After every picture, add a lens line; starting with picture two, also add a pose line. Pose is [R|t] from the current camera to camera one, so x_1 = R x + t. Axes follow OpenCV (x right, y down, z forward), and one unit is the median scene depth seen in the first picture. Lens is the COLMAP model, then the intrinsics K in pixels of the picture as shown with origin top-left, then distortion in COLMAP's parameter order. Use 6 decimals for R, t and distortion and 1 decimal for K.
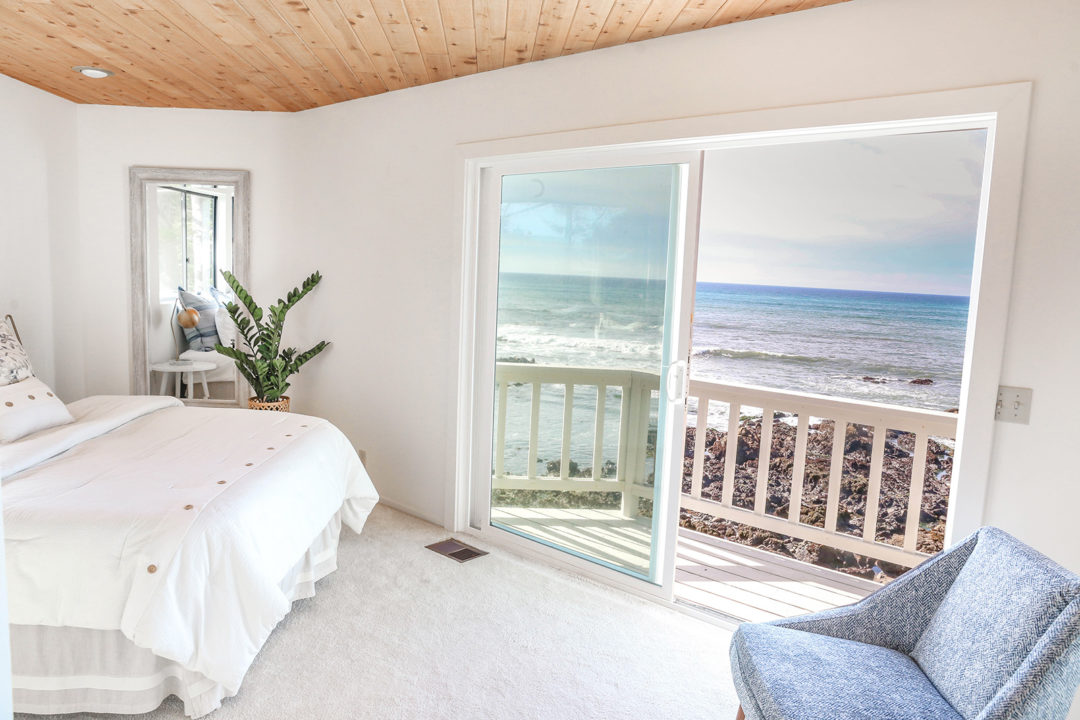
lens RADIAL K [[740.9, 0, 544.6], [0, 740.9, 372.9], [0, 0, 1]] dist [-0.113241, 0.080574]
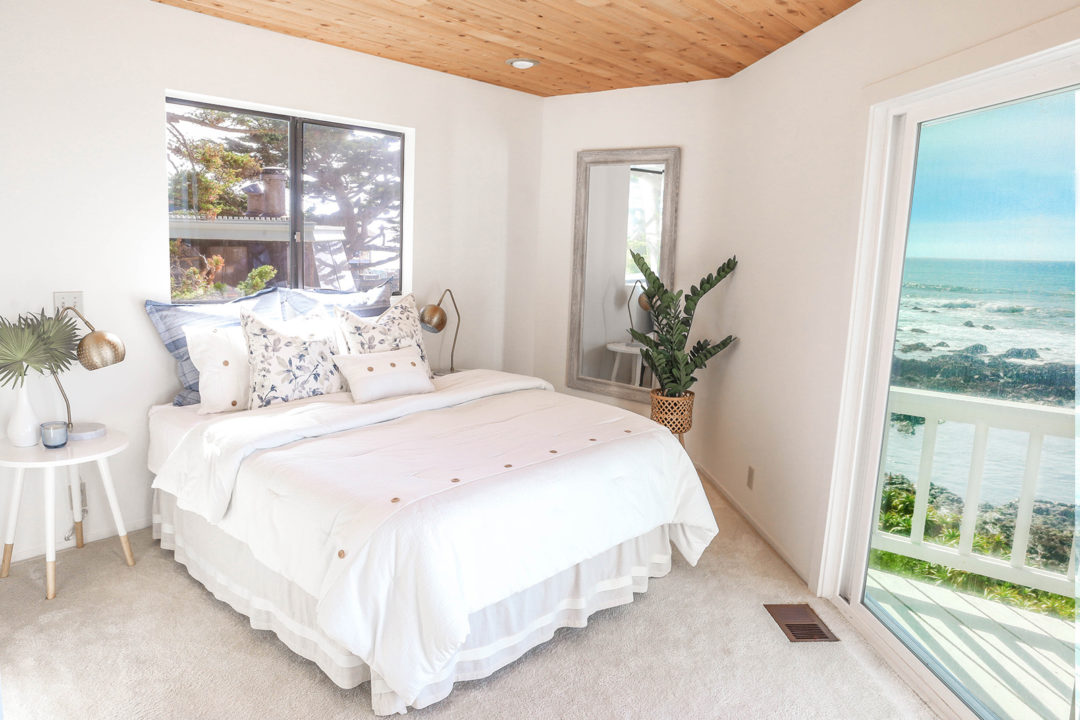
lens RADIAL K [[740.7, 0, 540.0], [0, 740.7, 360.0], [0, 0, 1]] dist [-0.106254, 0.088557]
pose [[0.723678, 0.101407, -0.682647, 0.137212], [-0.101762, 0.994013, 0.039782, -0.026020], [0.682594, 0.040678, 0.729664, 0.204251]]
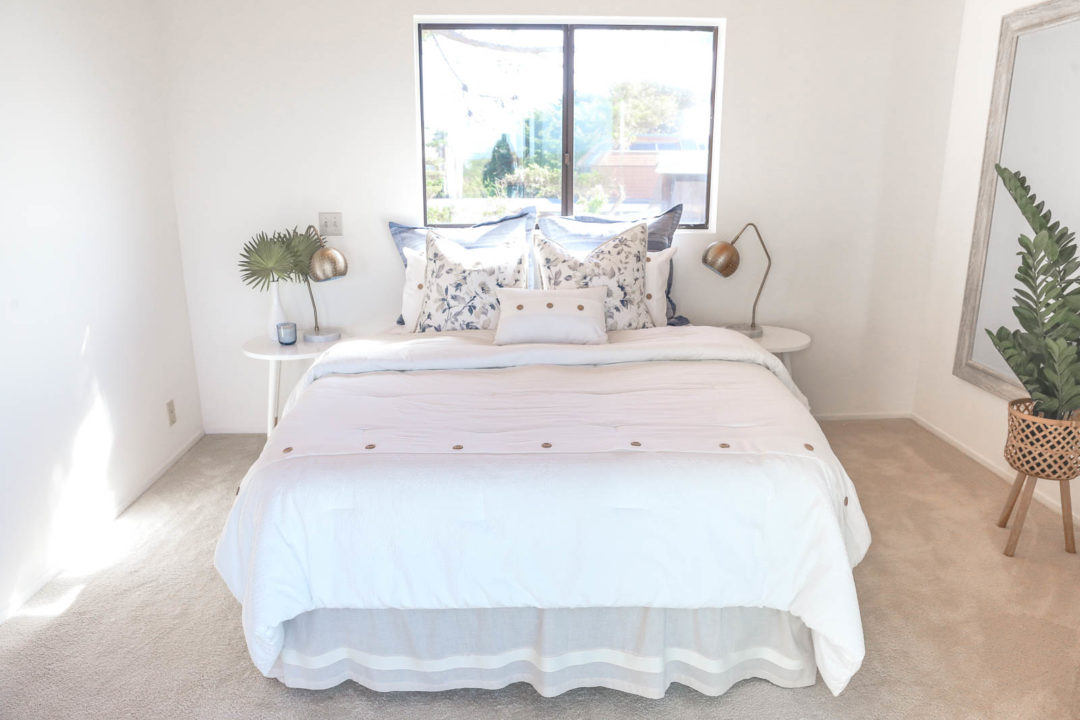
lens RADIAL K [[735.3, 0, 539.1], [0, 735.3, 357.5], [0, 0, 1]] dist [-0.112319, 0.088333]
pose [[-0.015419, 0.216607, -0.976137, 0.141012], [-0.135600, 0.966781, 0.216673, -0.065866], [0.990644, 0.135705, 0.014465, 0.615826]]
